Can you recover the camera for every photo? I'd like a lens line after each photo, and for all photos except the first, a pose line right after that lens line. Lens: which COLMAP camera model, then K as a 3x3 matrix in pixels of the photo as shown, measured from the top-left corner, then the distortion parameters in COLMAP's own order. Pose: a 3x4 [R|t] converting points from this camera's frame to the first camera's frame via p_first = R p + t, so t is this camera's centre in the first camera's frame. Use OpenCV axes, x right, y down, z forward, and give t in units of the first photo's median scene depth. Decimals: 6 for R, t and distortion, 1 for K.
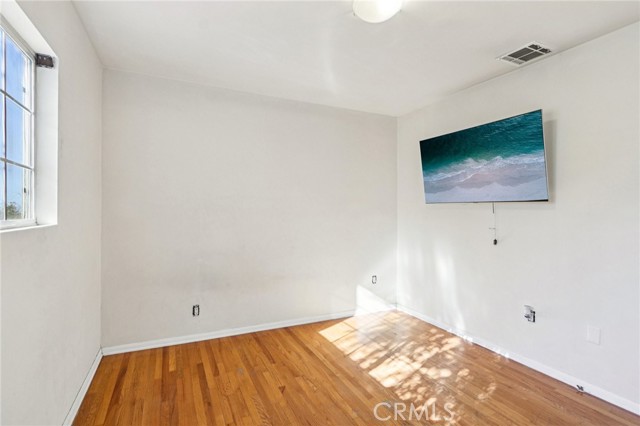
lens RADIAL K [[307.6, 0, 306.8], [0, 307.6, 207.5], [0, 0, 1]] dist [-0.009058, 0.000092]
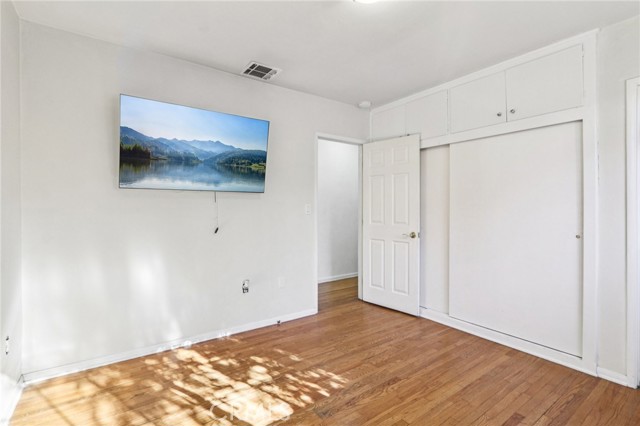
lens RADIAL K [[305.7, 0, 304.1], [0, 305.7, 208.8], [0, 0, 1]] dist [-0.010092, 0.000877]
pose [[-0.185233, -0.016418, 0.982558, -0.441468], [-0.010195, 0.999839, 0.014785, 0.020156], [-0.982642, -0.007279, -0.185370, 0.913321]]
